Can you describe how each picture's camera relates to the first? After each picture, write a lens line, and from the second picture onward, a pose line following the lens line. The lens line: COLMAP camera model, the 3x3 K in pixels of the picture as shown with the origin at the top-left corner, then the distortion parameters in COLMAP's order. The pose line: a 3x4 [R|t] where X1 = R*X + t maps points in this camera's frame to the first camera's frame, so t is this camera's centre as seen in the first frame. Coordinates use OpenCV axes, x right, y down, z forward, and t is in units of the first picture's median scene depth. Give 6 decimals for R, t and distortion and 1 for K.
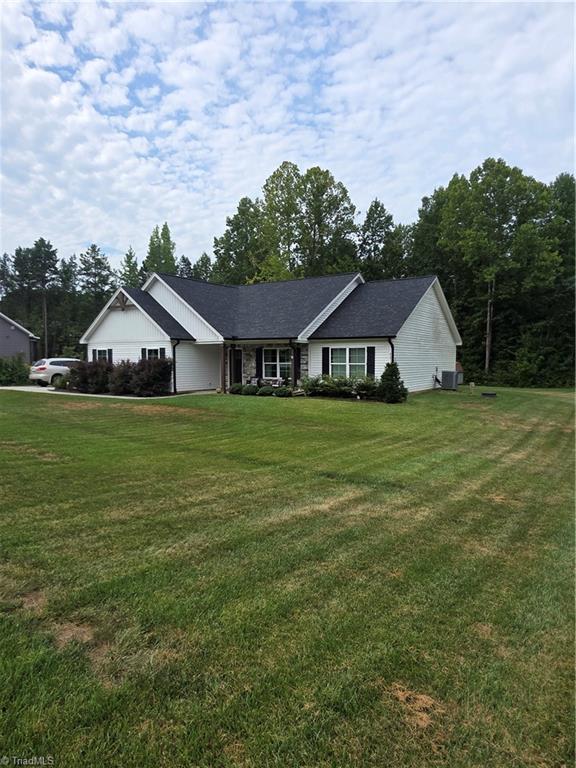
lens RADIAL K [[494.3, 0, 287.9], [0, 494.3, 385.6], [0, 0, 1]] dist [-0.007144, 0.000846]
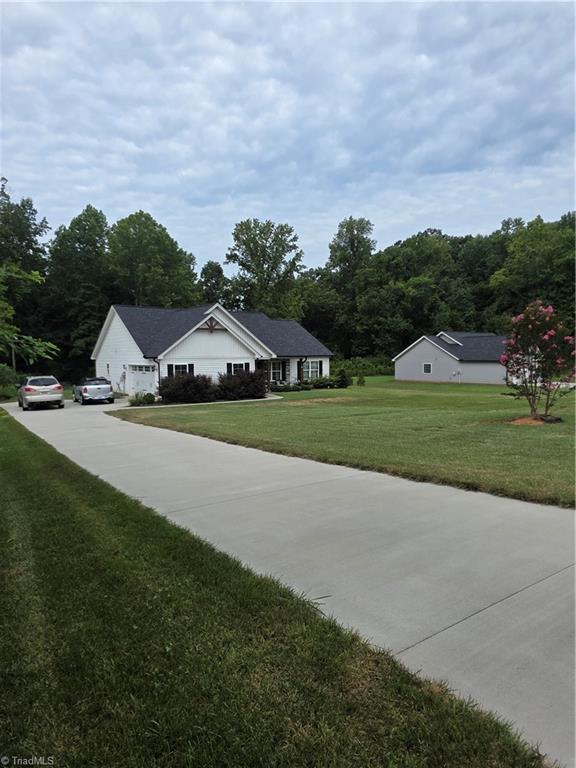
lens RADIAL K [[494.3, 0, 285.9], [0, 494.3, 395.5], [0, 0, 1]] dist [-0.007144, 0.000846]
pose [[0.346012, -0.079820, 0.934829, -1.472399], [0.063813, 0.996069, 0.061430, -0.061727], [-0.936058, 0.038399, 0.349745, 0.412835]]
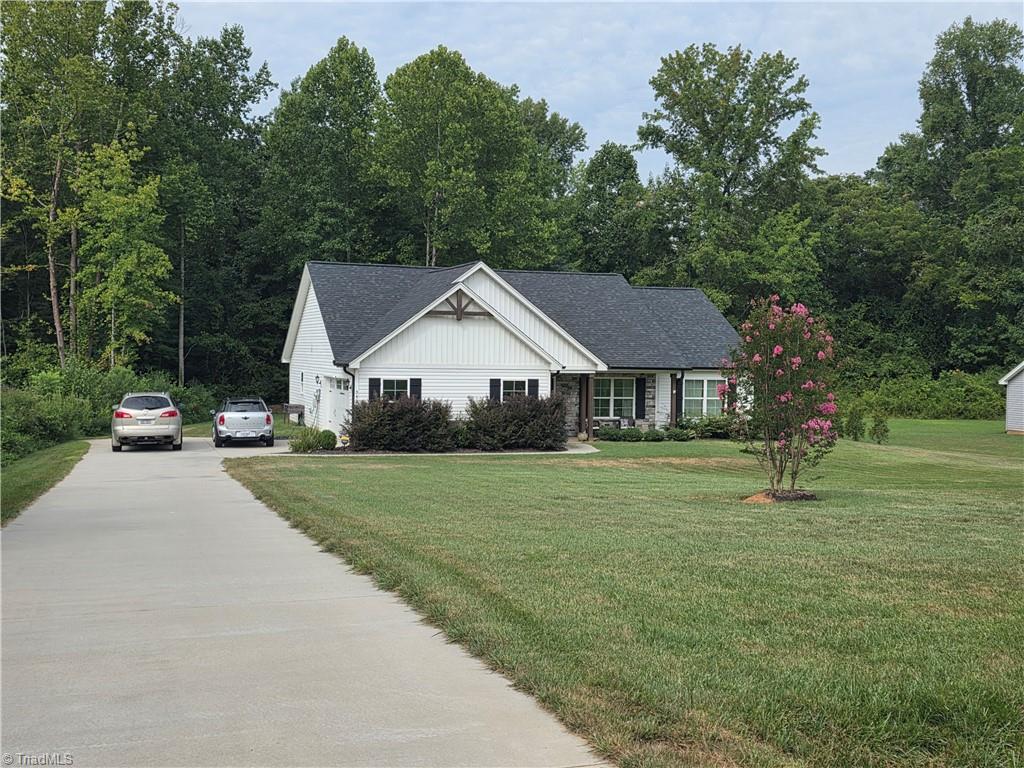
lens RADIAL K [[1263.4, 0, 511.1], [0, 1263.4, 385.5], [0, 0, 1]] dist [0.072154, 0.000000]
pose [[0.609307, -0.012636, 0.792833, -1.631012], [0.030710, 0.999499, -0.007671, -0.053999], [-0.792339, 0.029021, 0.609390, -0.046753]]
